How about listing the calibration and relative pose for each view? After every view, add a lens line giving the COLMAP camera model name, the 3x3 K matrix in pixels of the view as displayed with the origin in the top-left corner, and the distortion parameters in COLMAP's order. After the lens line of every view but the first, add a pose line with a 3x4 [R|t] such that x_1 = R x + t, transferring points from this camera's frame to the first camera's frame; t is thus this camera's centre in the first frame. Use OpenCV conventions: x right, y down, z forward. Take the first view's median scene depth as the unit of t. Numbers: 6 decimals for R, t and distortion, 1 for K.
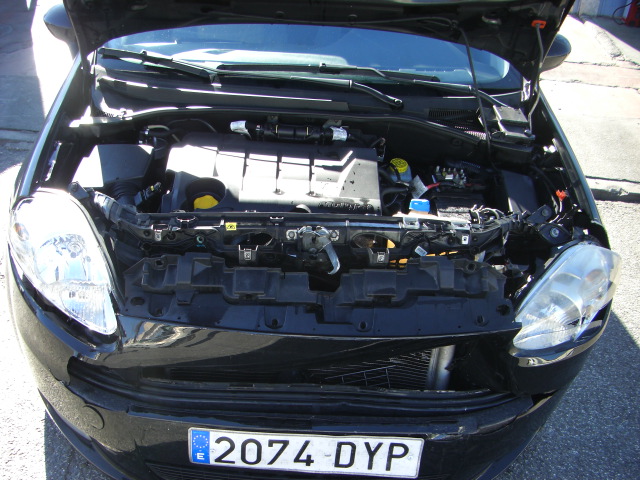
lens RADIAL K [[721.8, 0, 294.1], [0, 721.8, 316.2], [0, 0, 1]] dist [-0.167373, 0.064028]
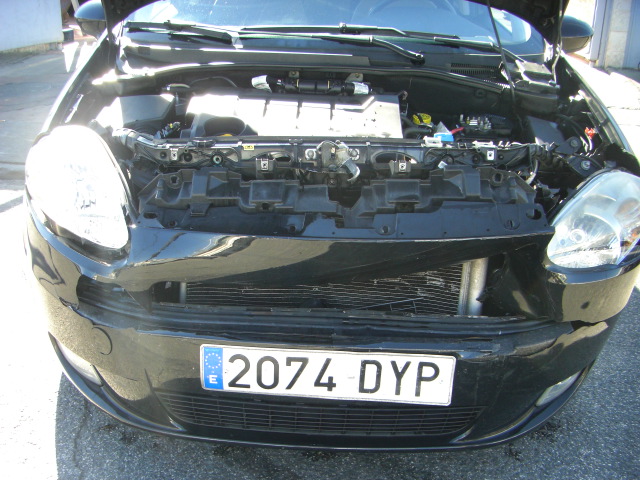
lens RADIAL K [[721.8, 0, 294.1], [0, 721.8, 316.2], [0, 0, 1]] dist [-0.167373, 0.064028]
pose [[0.998666, -0.009751, -0.050714, 0.020685], [0.003018, 0.991356, -0.131166, 0.226035], [0.051555, 0.130838, 0.990062, 0.069283]]
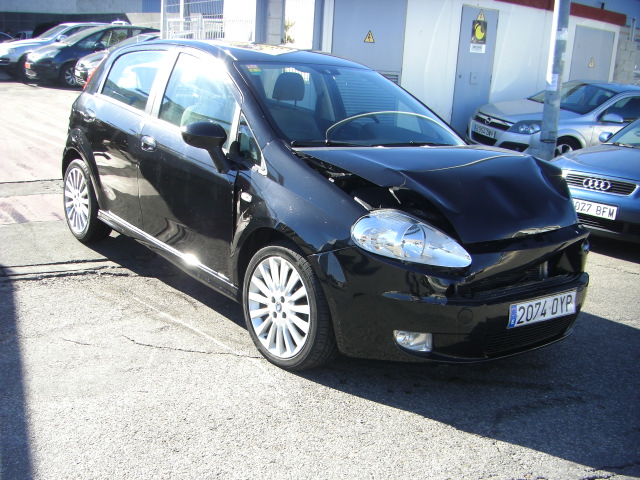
lens RADIAL K [[721.8, 0, 294.1], [0, 721.8, 316.2], [0, 0, 1]] dist [-0.167373, 0.064028]
pose [[0.796108, -0.203584, 0.569882, -1.577069], [0.321500, 0.940109, -0.113282, 0.198880], [-0.512688, 0.273401, 0.813881, -0.223844]]
